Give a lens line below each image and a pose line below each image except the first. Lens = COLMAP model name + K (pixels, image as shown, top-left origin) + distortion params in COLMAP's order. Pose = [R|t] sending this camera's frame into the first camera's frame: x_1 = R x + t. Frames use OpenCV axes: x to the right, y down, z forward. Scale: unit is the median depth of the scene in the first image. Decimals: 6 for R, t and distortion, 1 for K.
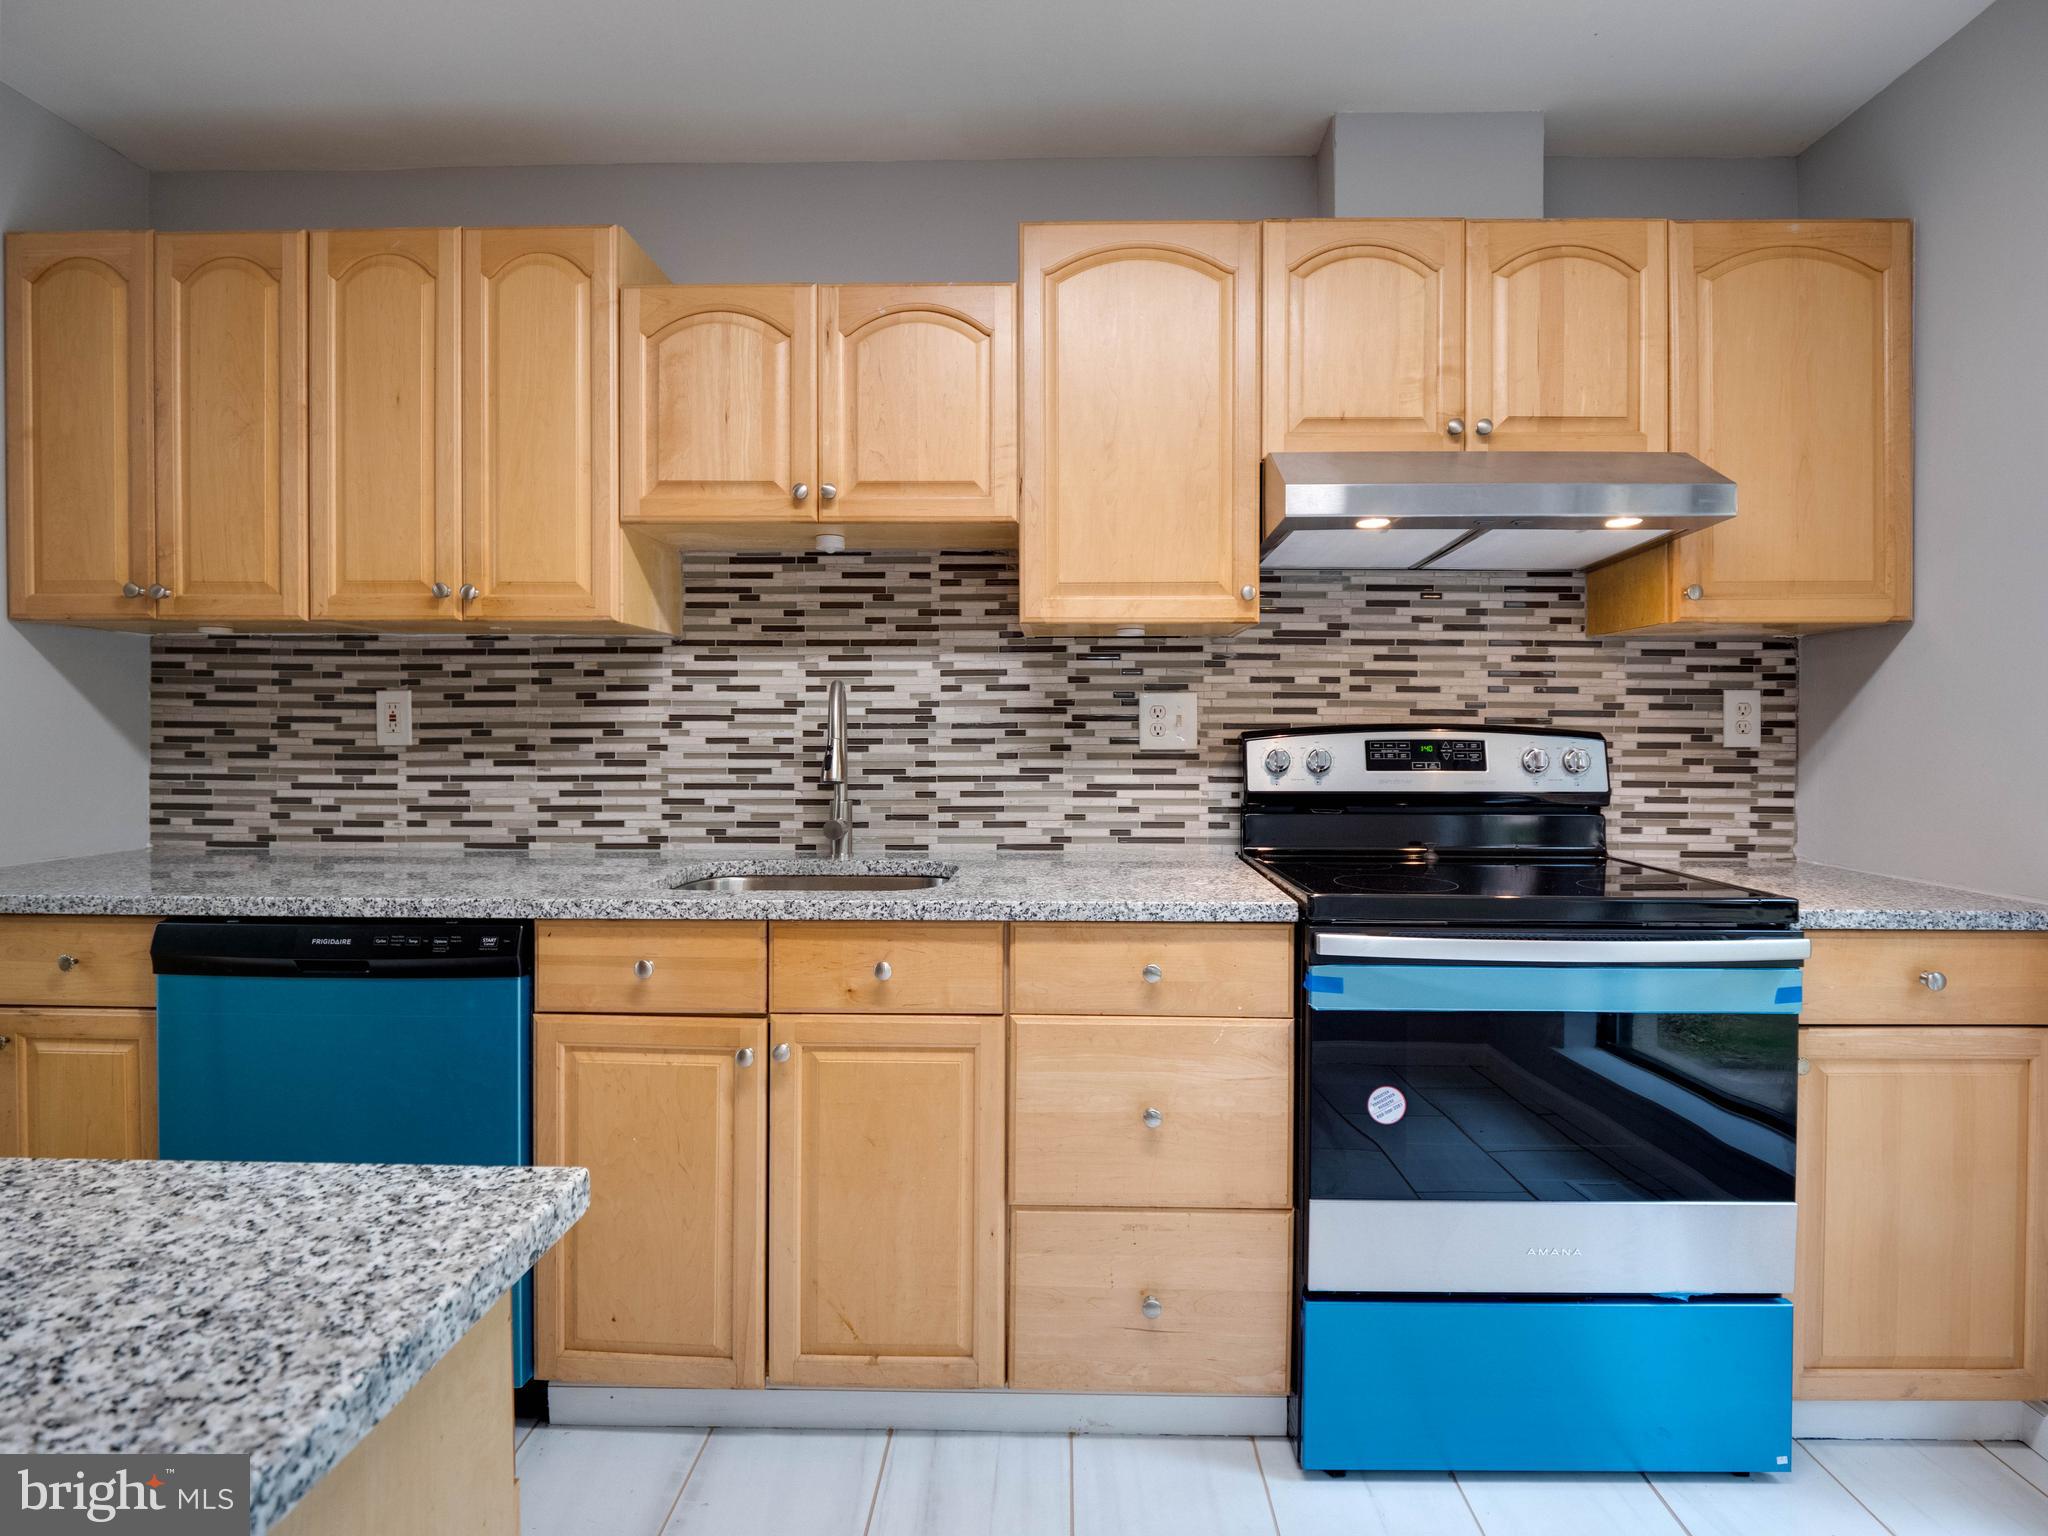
lens RADIAL K [[983.6, 0, 1036.2], [0, 983.6, 748.5], [0, 0, 1]] dist [0.000778, -0.013681]
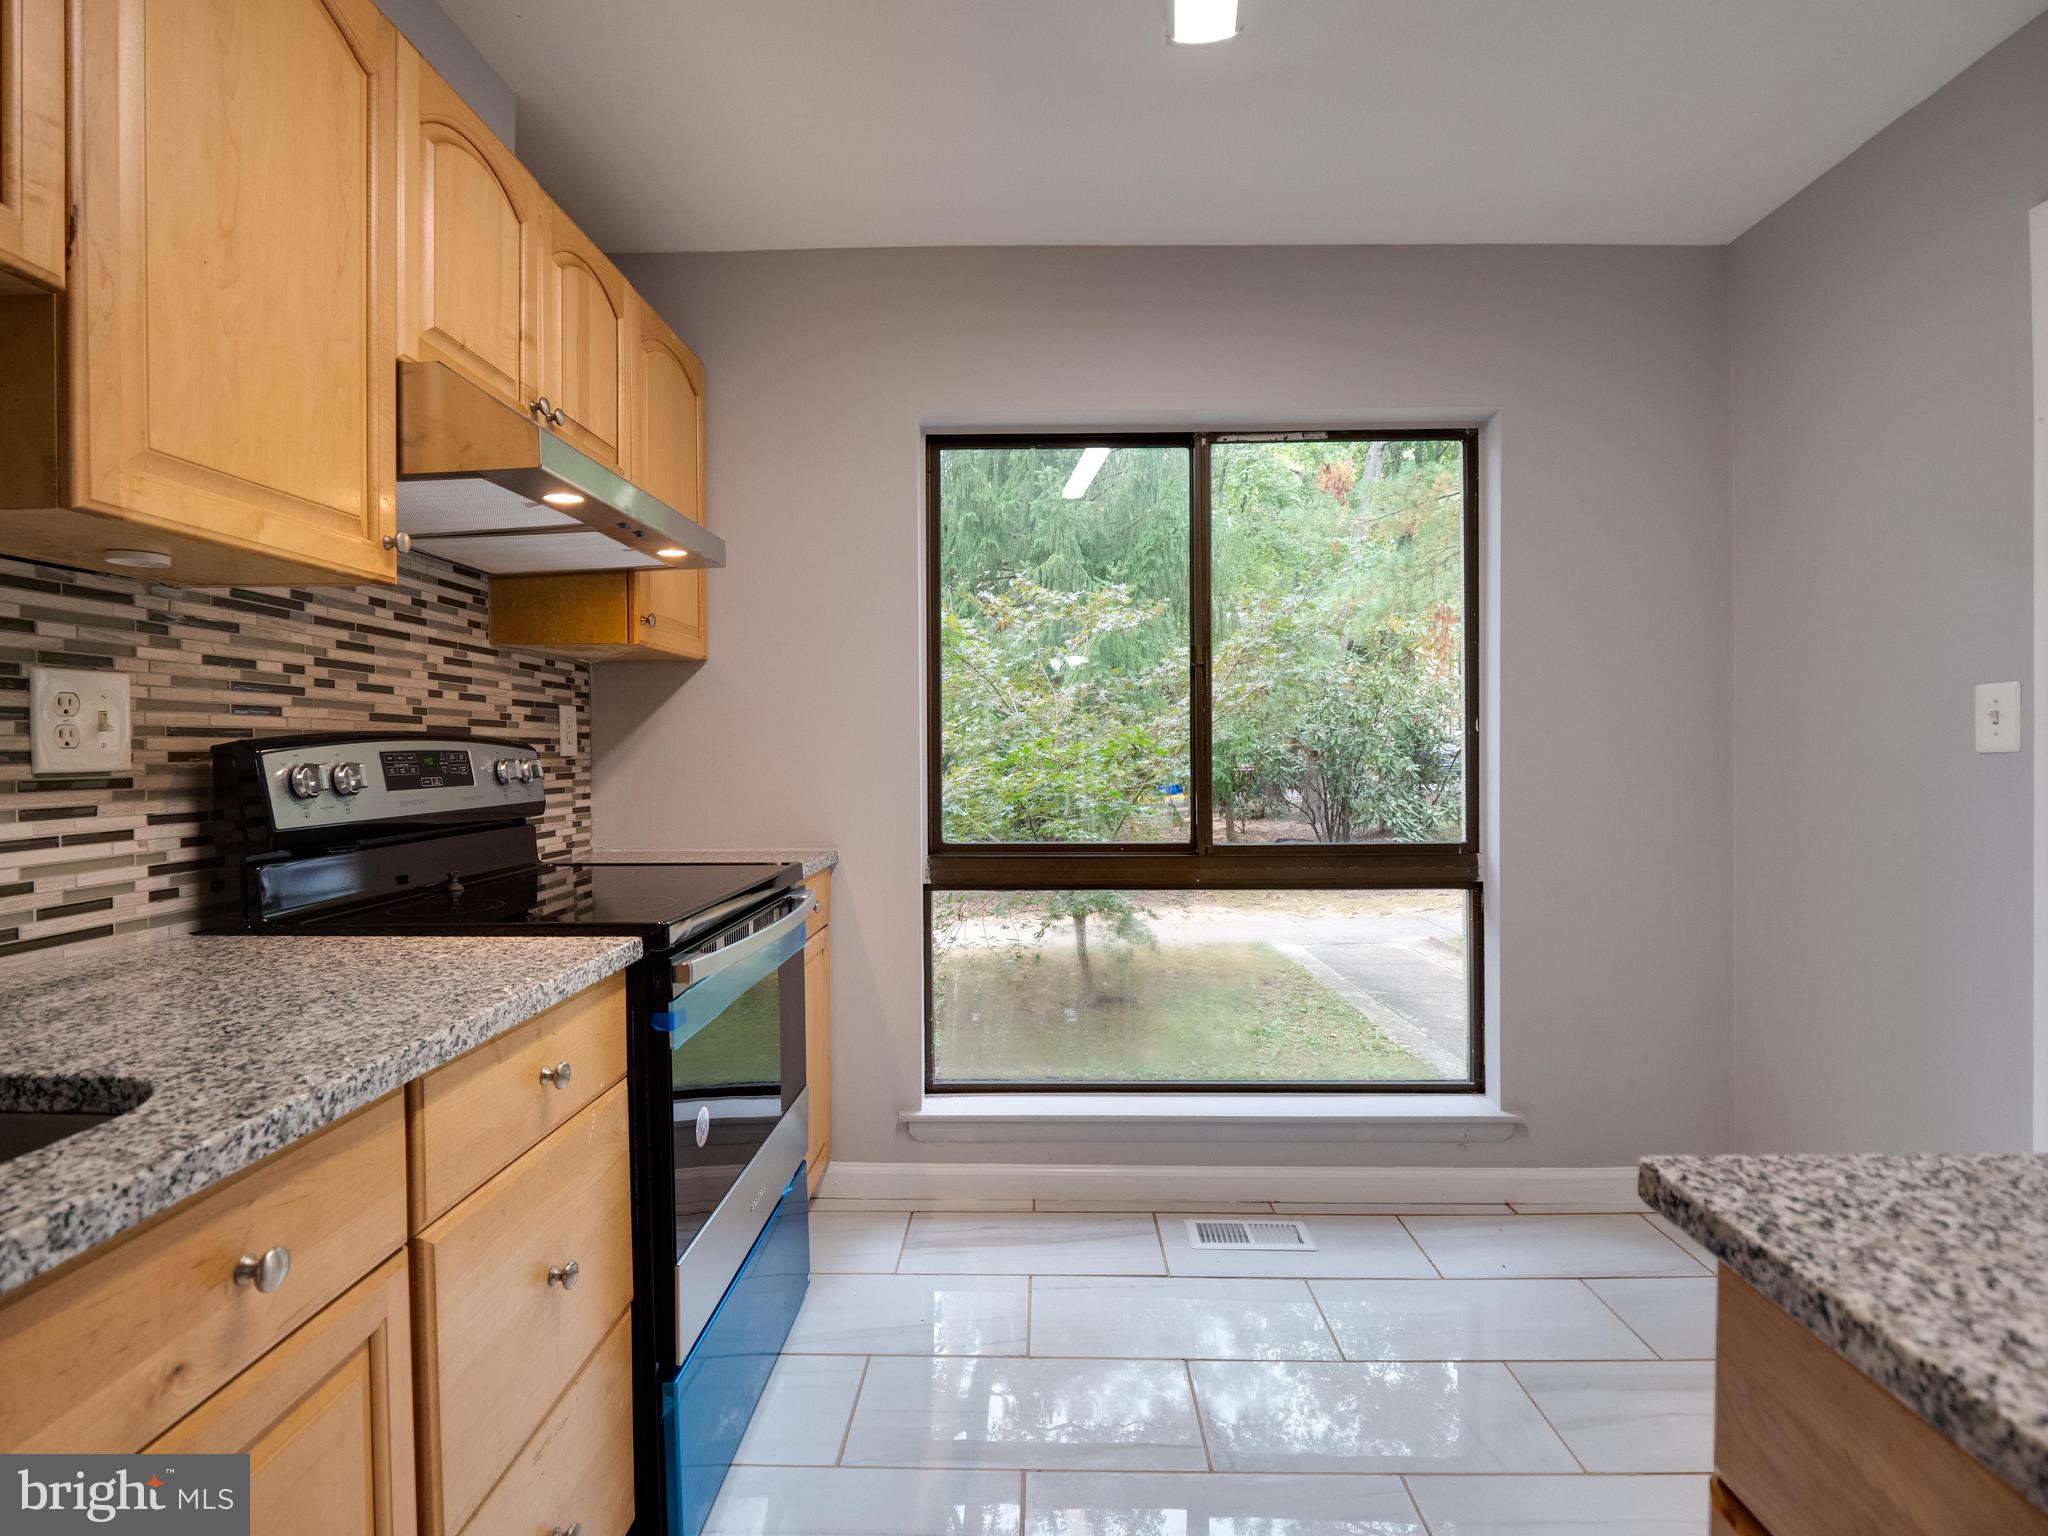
lens RADIAL K [[1002.3, 0, 1025.5], [0, 1002.3, 761.4], [0, 0, 1]] dist [-0.014211, -0.000471]
pose [[0.010591, -0.016474, 0.999808, -0.422271], [0.023068, 0.999602, 0.016226, -0.001714], [-0.999678, 0.022892, 0.010967, 0.461653]]
